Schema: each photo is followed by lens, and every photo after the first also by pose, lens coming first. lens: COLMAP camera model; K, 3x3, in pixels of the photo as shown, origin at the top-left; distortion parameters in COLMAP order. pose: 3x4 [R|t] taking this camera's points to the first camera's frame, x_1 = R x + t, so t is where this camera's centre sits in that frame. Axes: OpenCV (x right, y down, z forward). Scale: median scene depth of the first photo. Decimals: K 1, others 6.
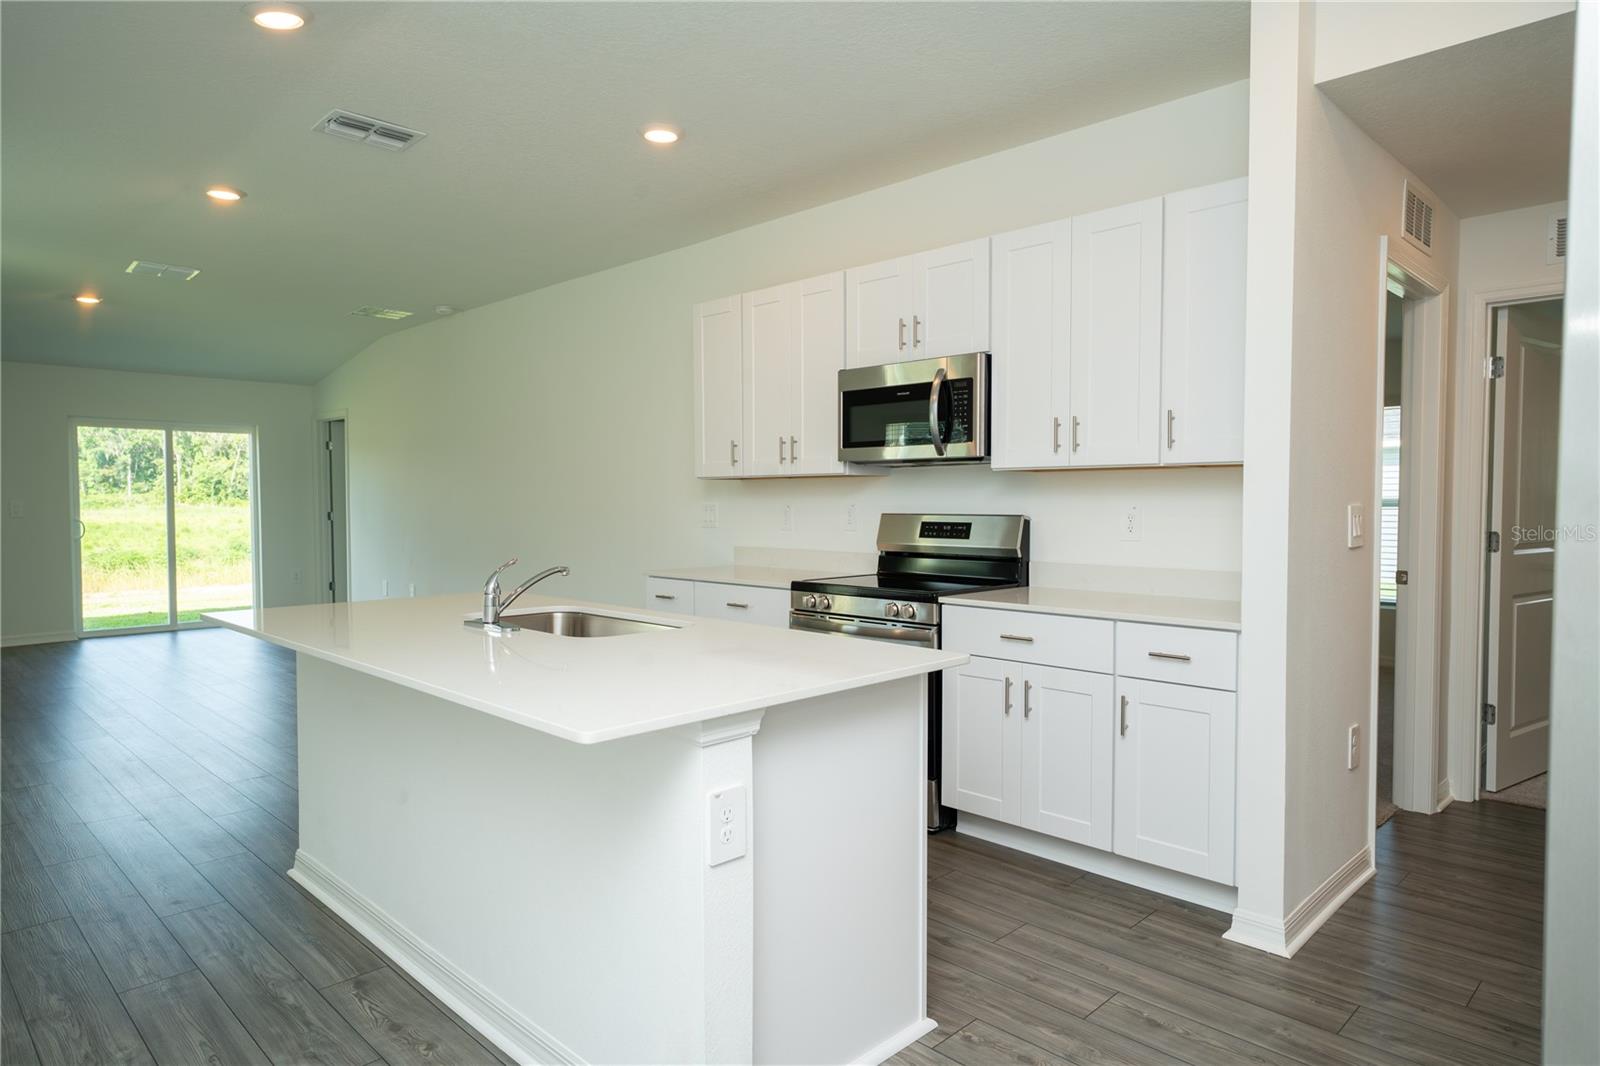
lens RADIAL K [[973.9, 0, 795.4], [0, 973.9, 514.1], [0, 0, 1]] dist [0.036736, -0.002466]
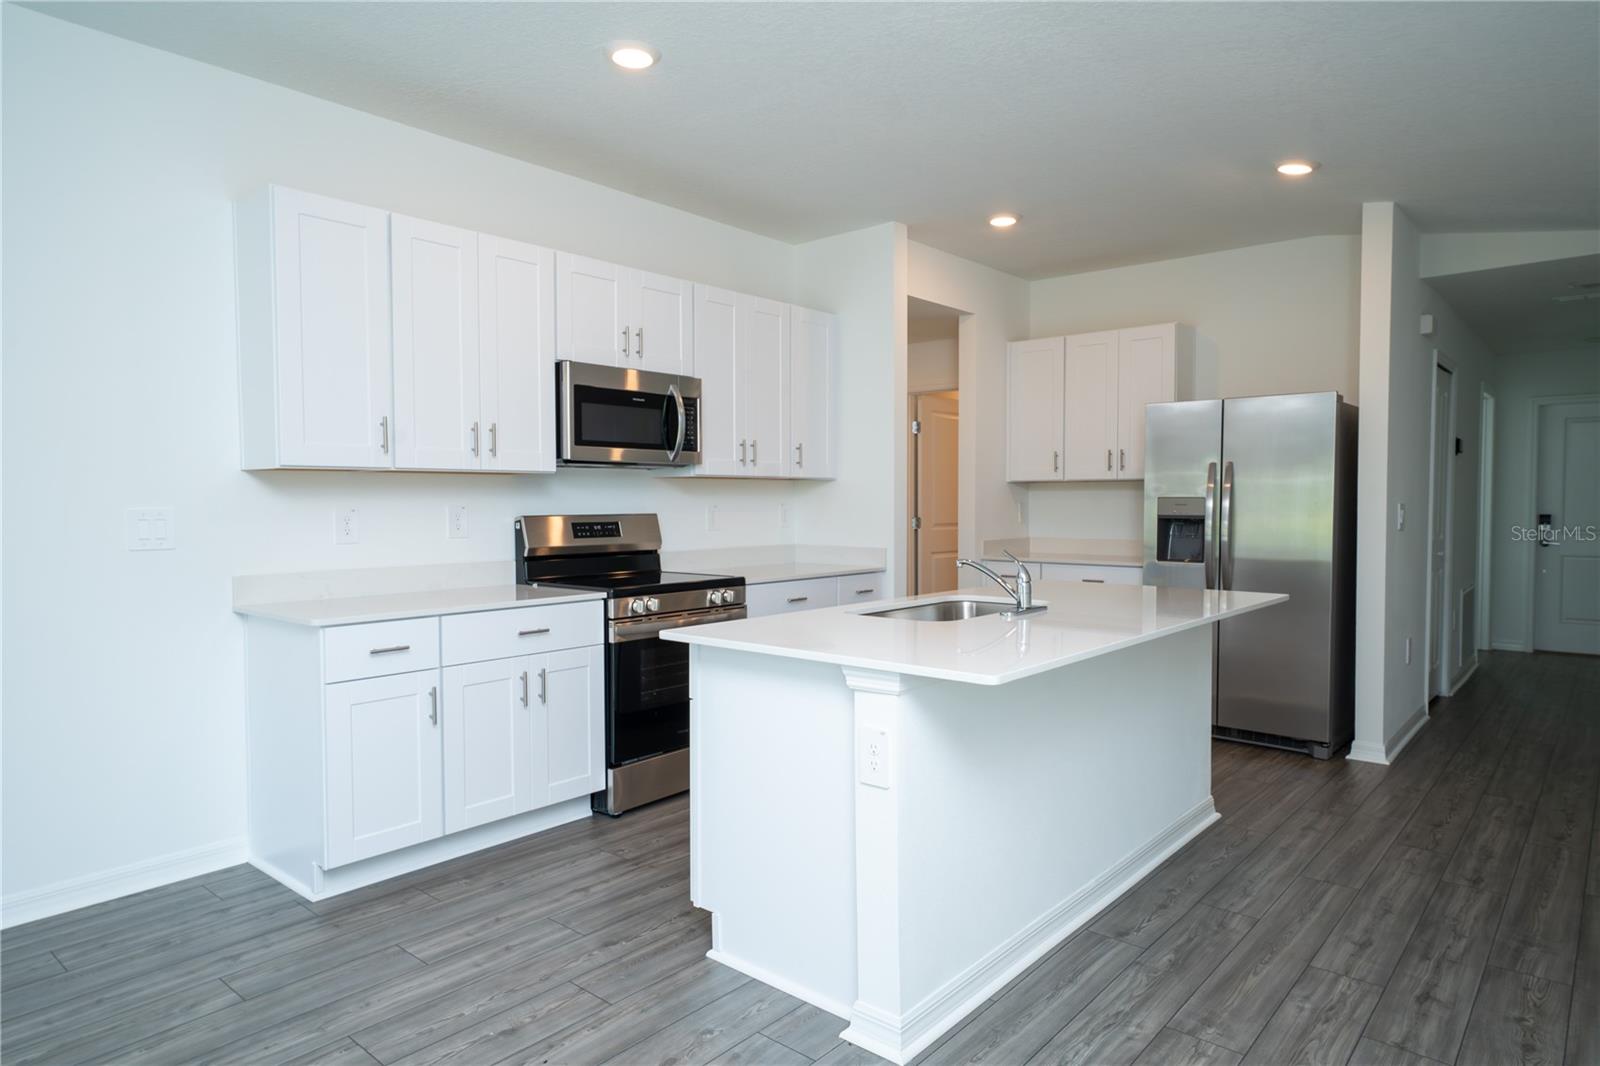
lens RADIAL K [[923.4, 0, 800.0], [0, 923.4, 533.0], [0, 0, 1]] dist [-0.002918, 0.000540]
pose [[-0.067154, -0.035195, 0.997122, -0.937900], [0.017899, 0.999174, 0.036472, -0.013246], [-0.997582, 0.020297, -0.066468, 0.928049]]
